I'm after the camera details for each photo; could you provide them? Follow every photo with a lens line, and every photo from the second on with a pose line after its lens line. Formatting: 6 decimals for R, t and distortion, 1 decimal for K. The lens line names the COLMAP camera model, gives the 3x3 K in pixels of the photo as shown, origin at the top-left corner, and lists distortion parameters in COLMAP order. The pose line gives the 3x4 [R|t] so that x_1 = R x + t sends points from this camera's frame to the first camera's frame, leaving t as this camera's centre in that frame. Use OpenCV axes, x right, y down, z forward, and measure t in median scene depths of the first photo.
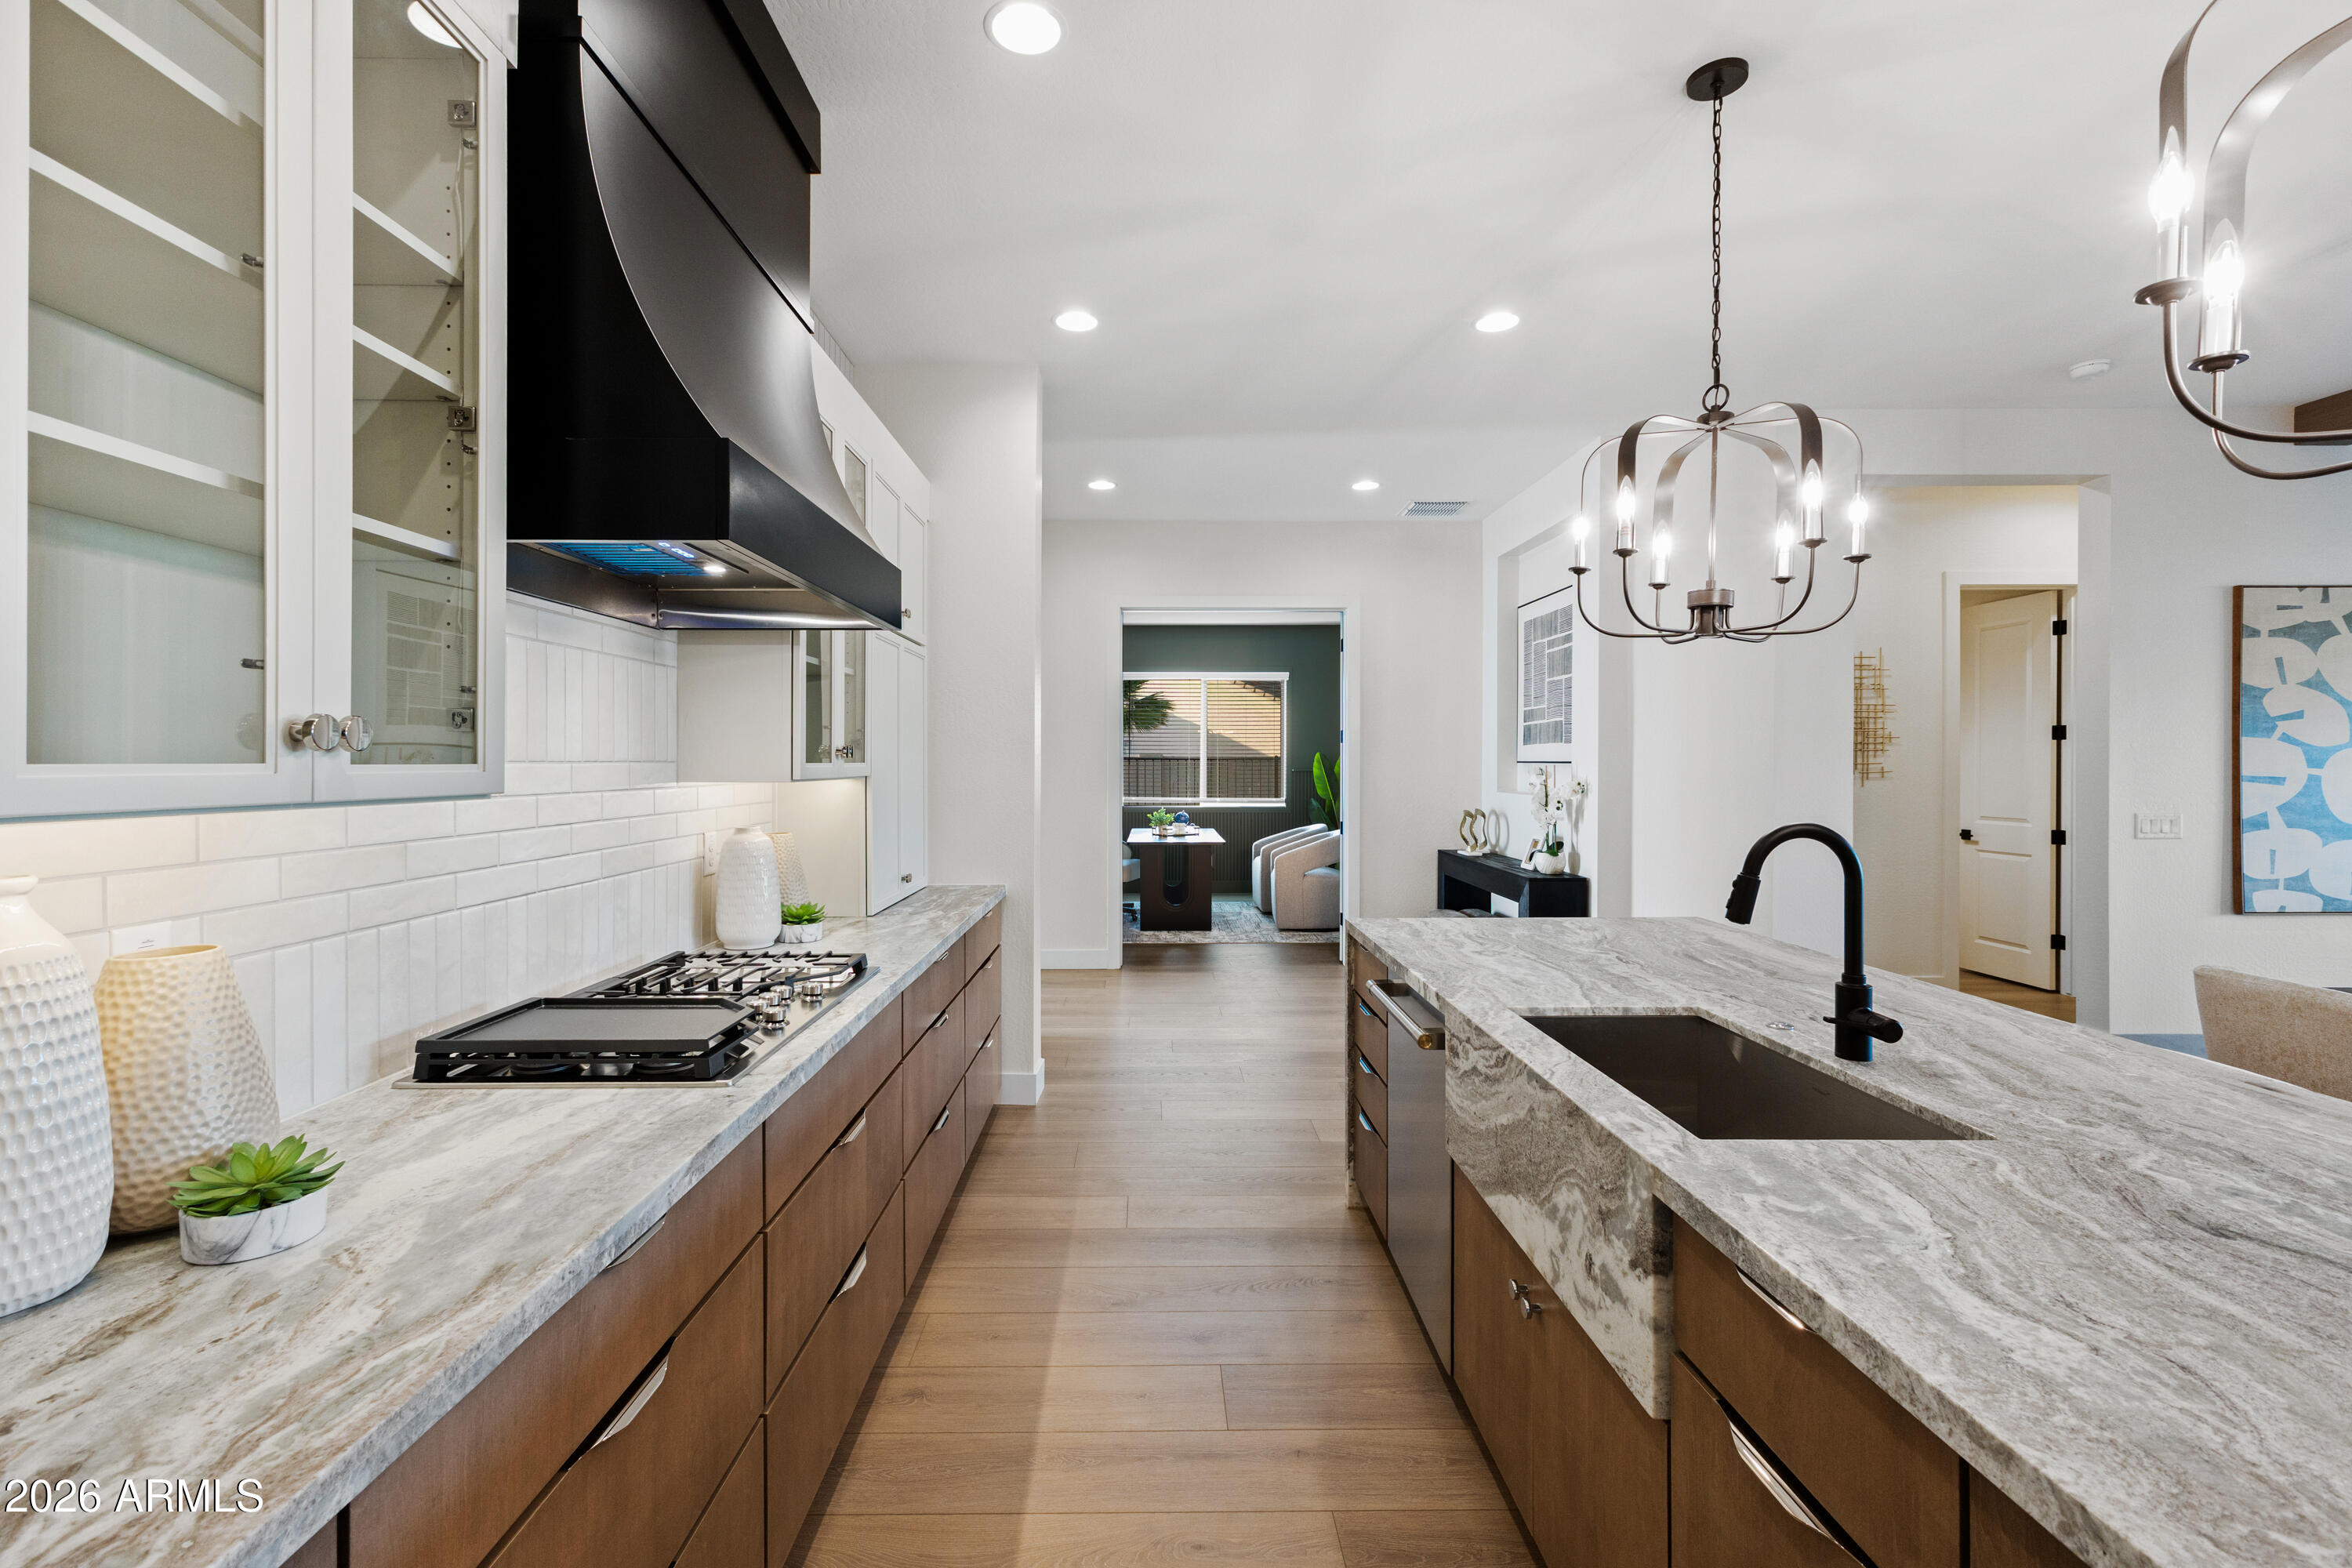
lens RADIAL K [[1050.9, 0, 1162.4], [0, 1050.9, 769.1], [0, 0, 1]] dist [0.001987, 0.000666]
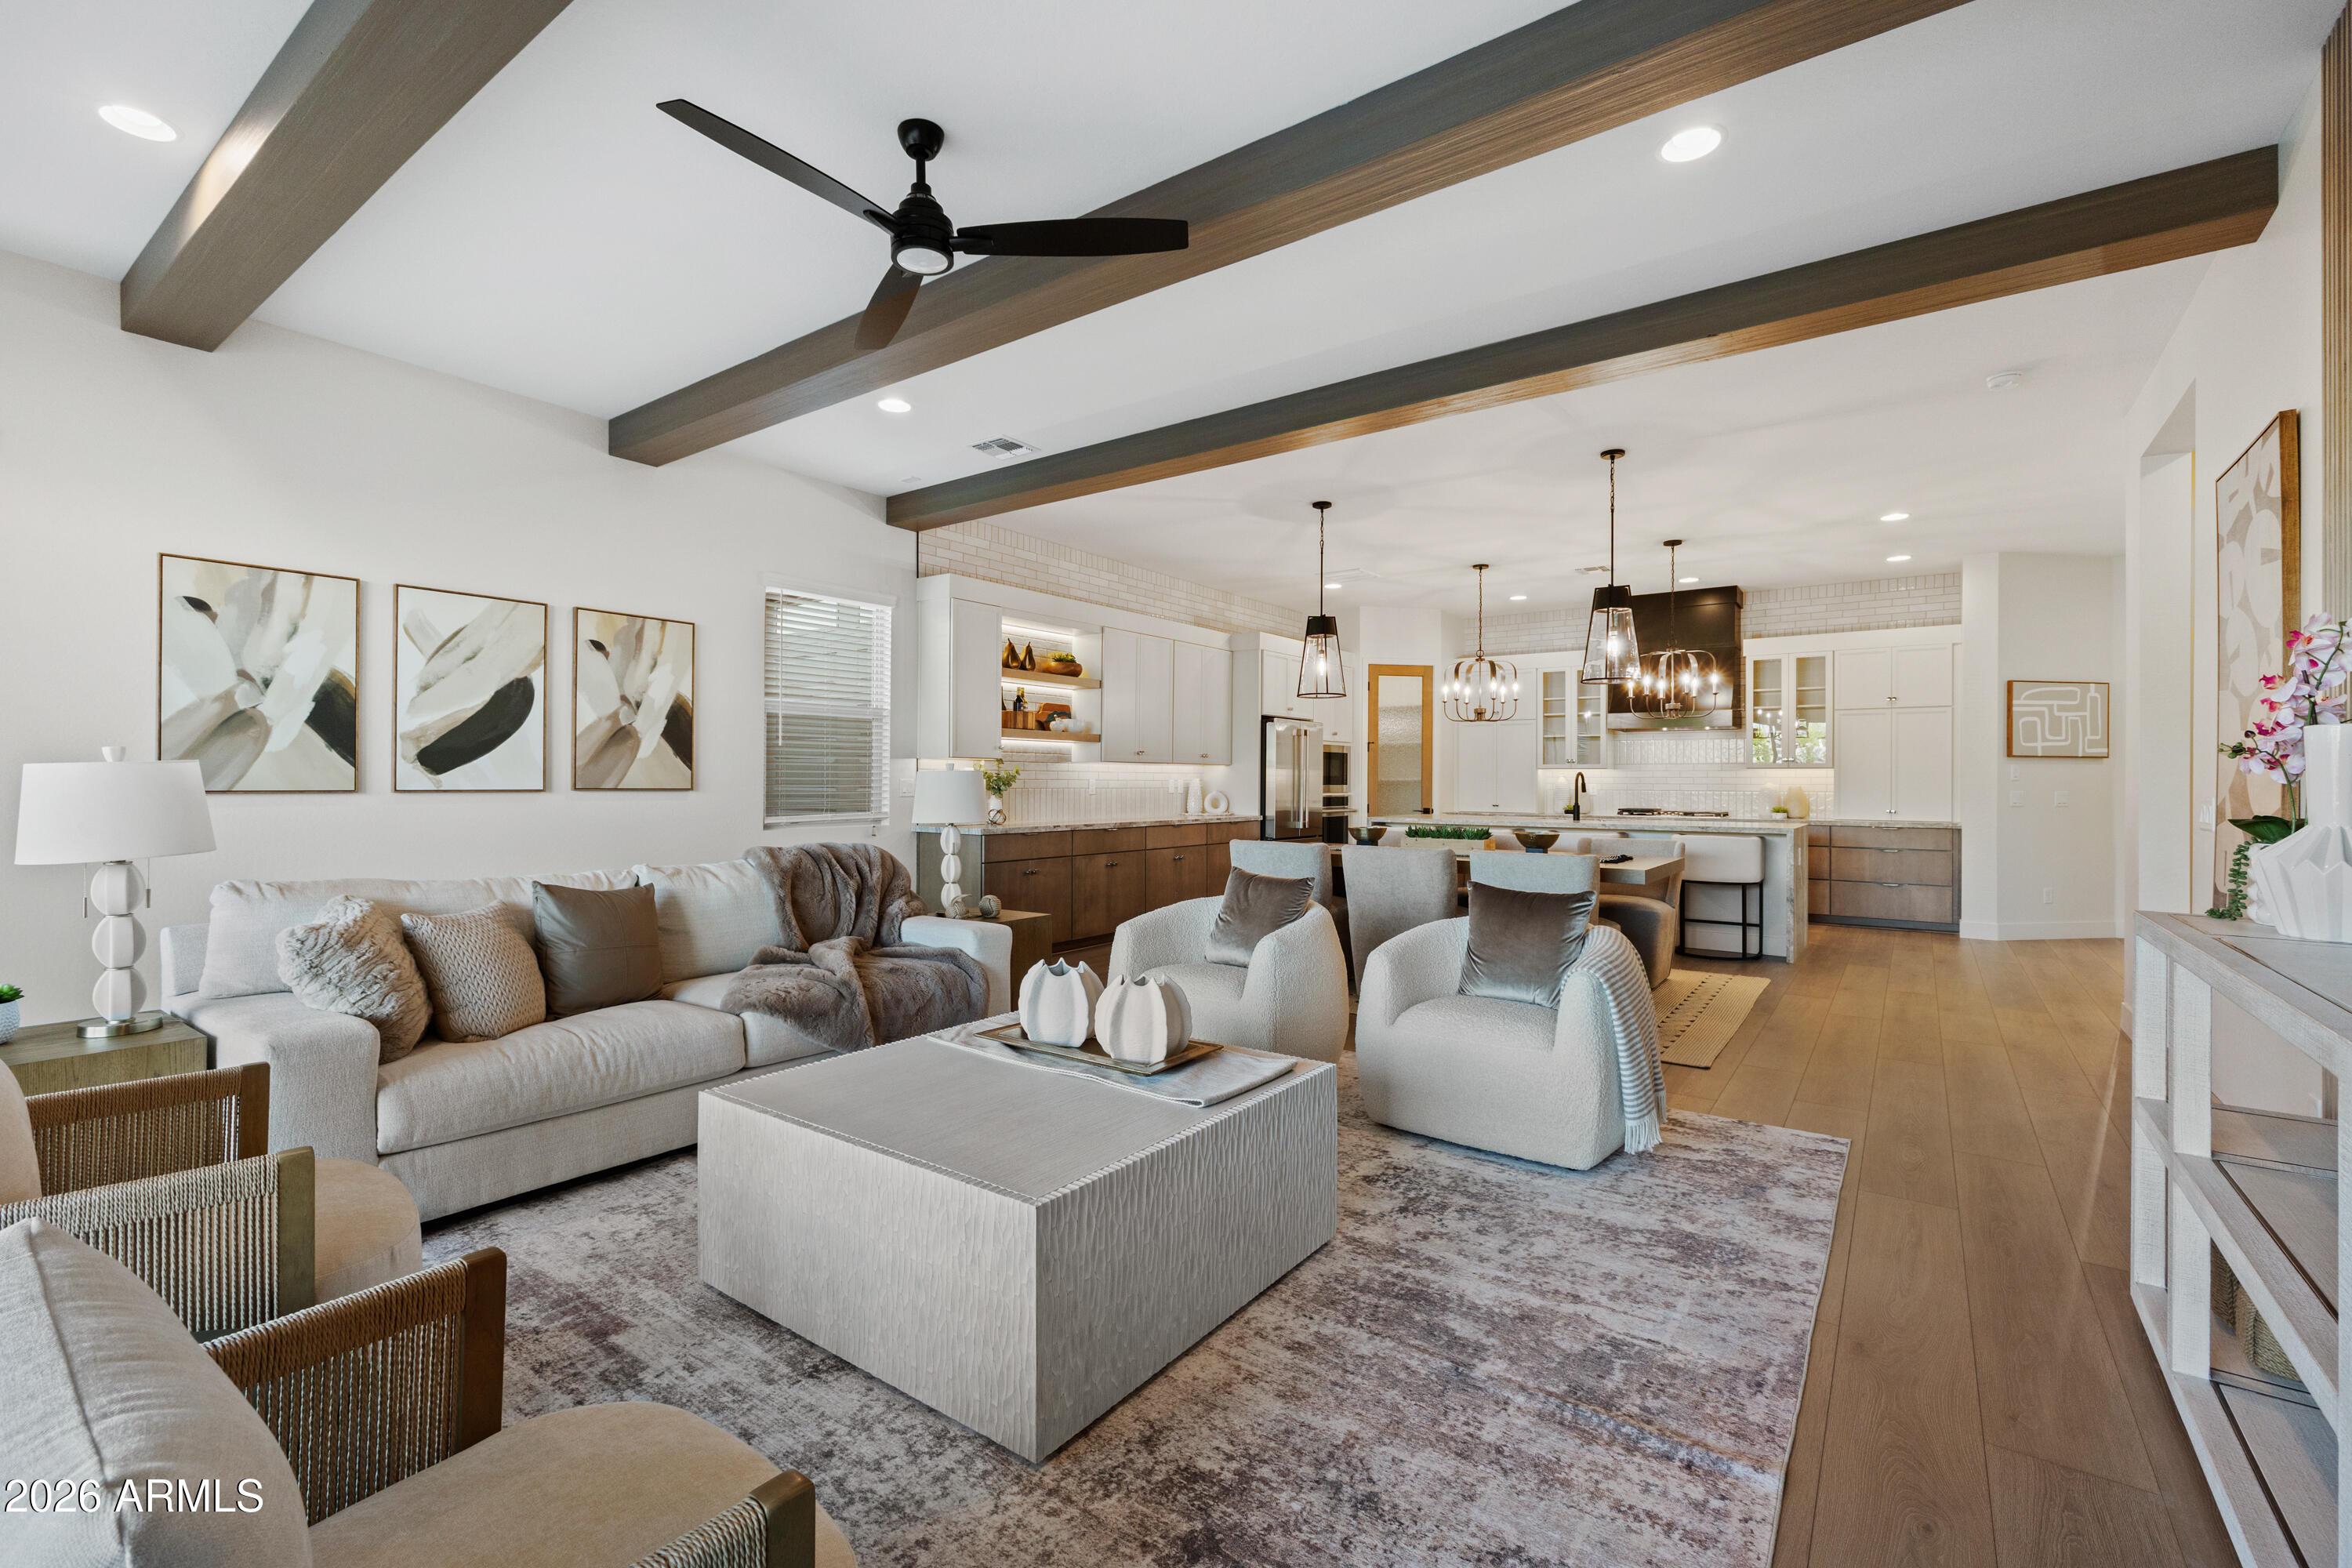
lens RADIAL K [[1018.5, 0, 1177.6], [0, 1018.5, 772.7], [0, 0, 1]] dist [-0.001319, 0.001008]
pose [[-0.597235, -0.011622, -0.801982, 1.998742], [-0.012520, 0.999908, -0.005167, 0.037201], [0.801968, 0.006955, -0.597326, 0.848213]]
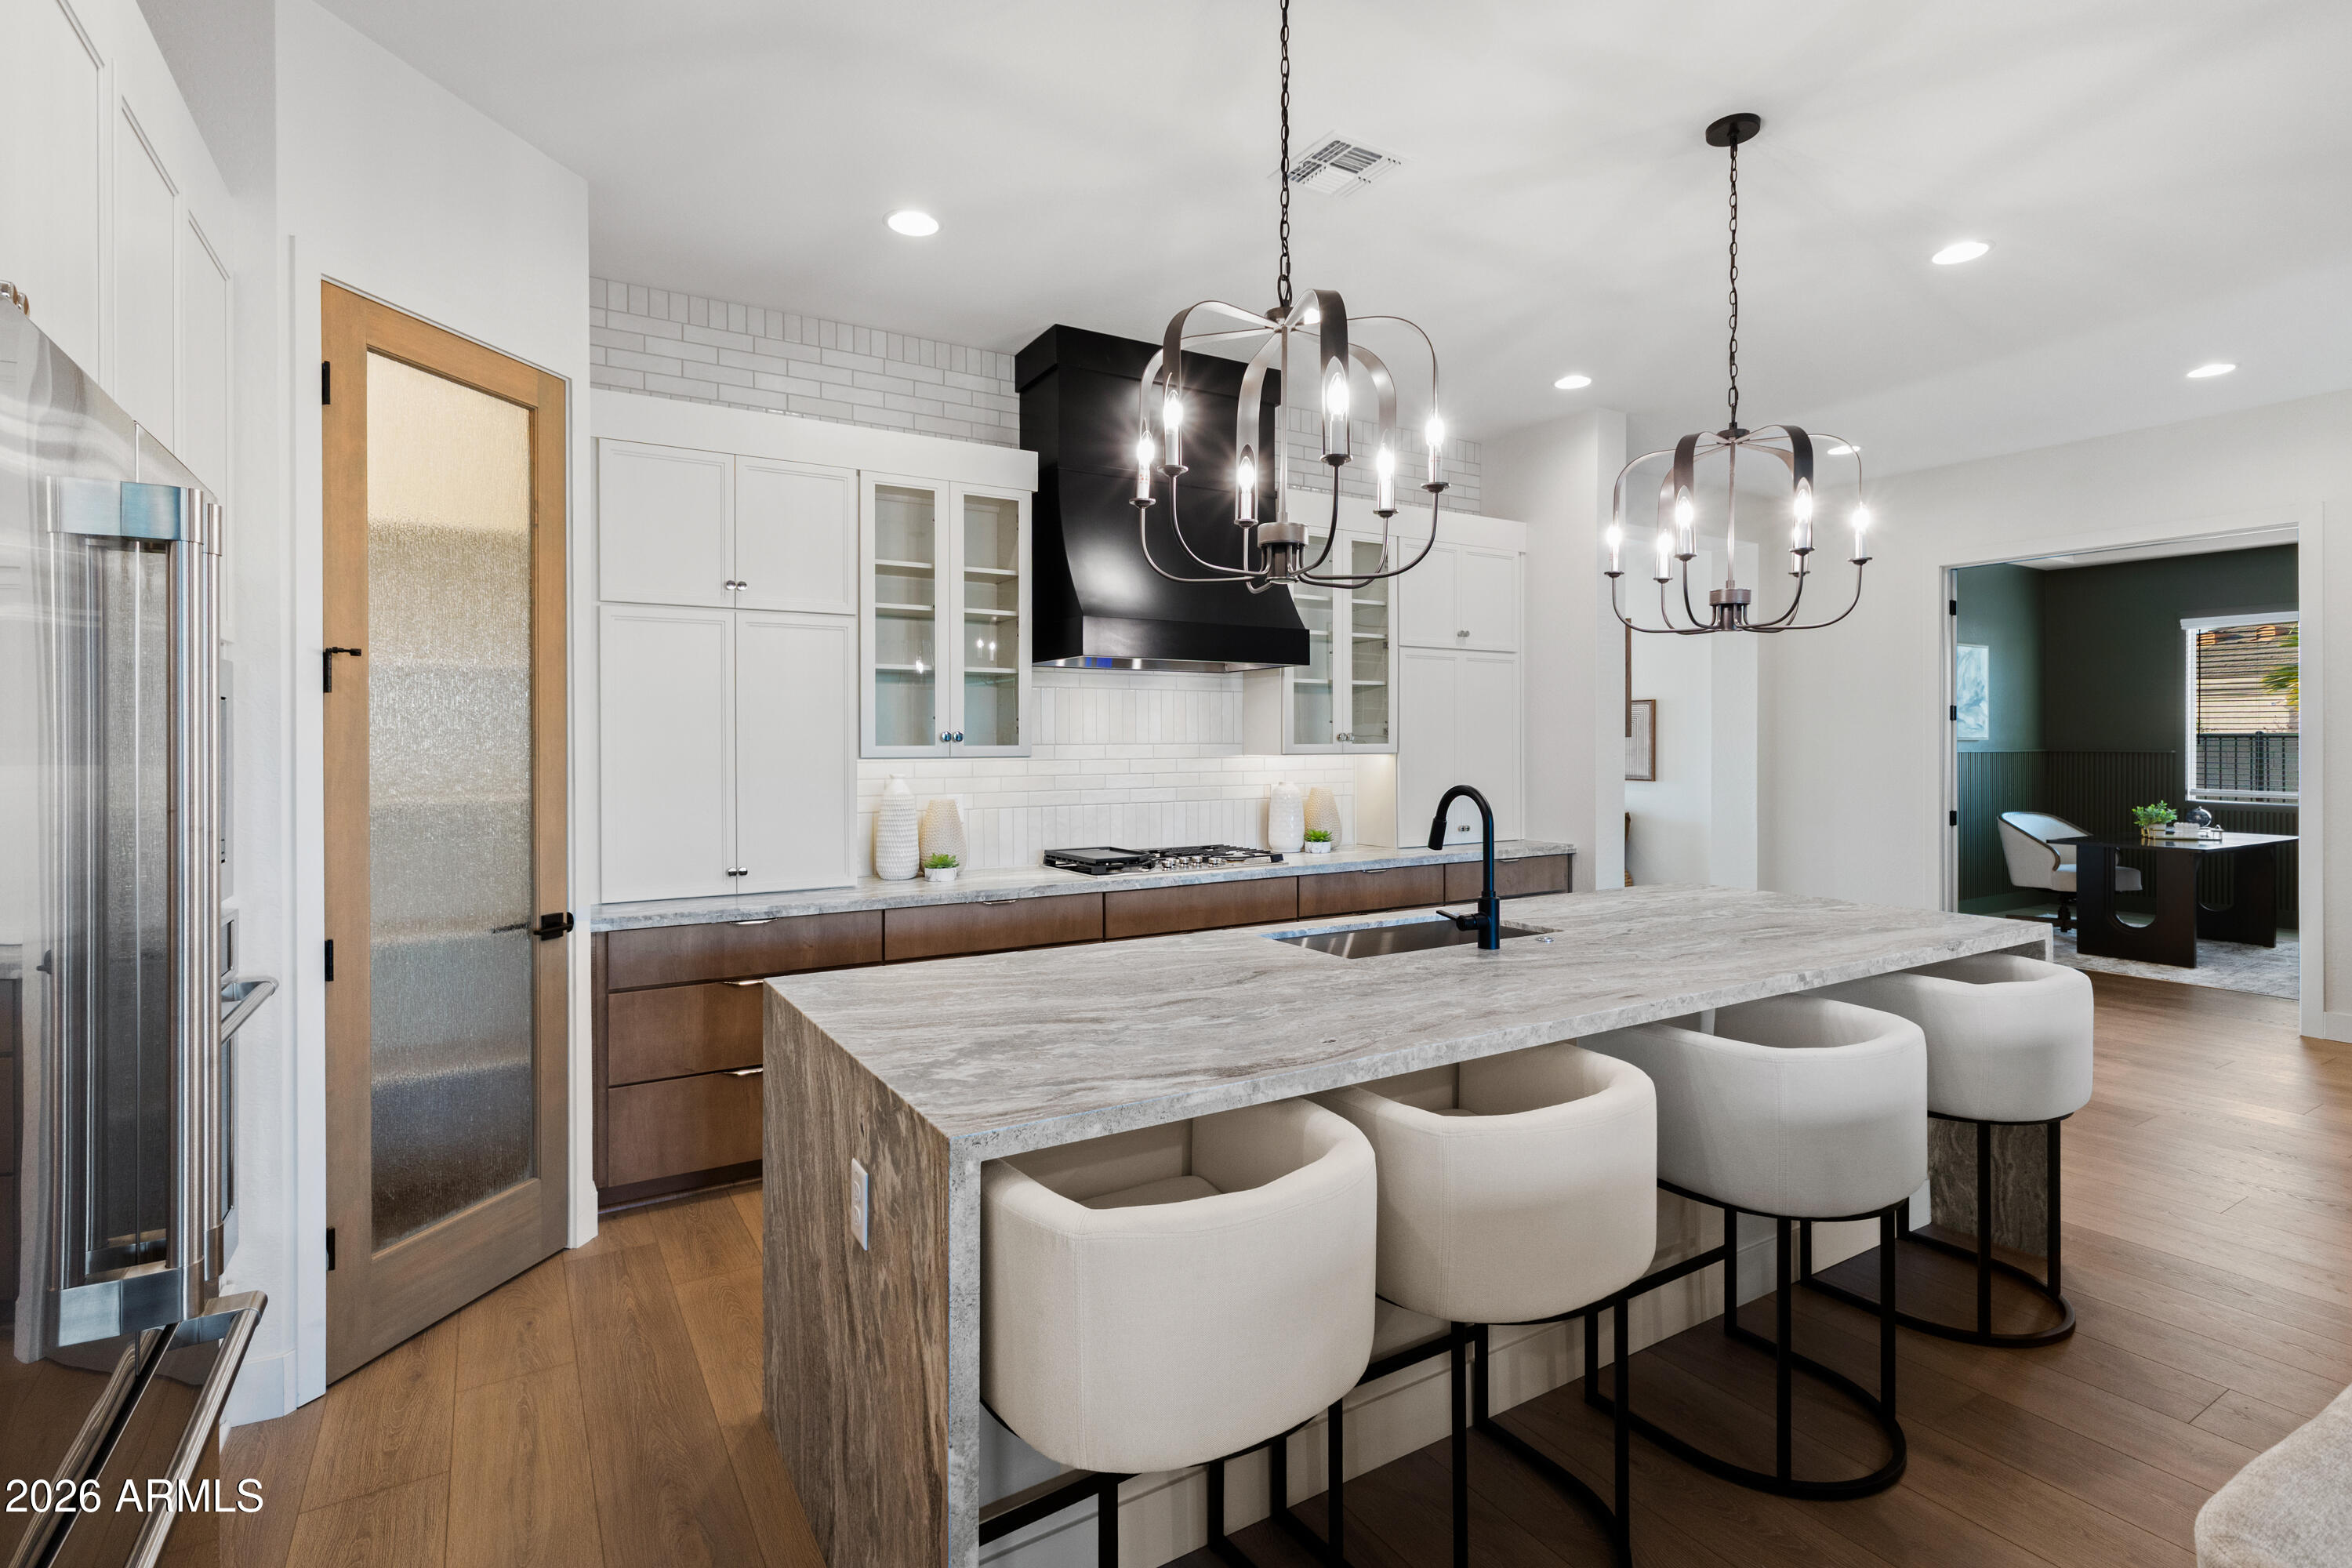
lens RADIAL K [[1121.4, 0, 1171.4], [0, 1121.4, 746.4], [0, 0, 1]] dist [-0.004542, 0.006821]
pose [[0.511593, 0.001328, -0.859227, 0.638890], [-0.003387, 0.999994, -0.000470, -0.000841], [0.859221, 0.003150, 0.511595, -0.058444]]
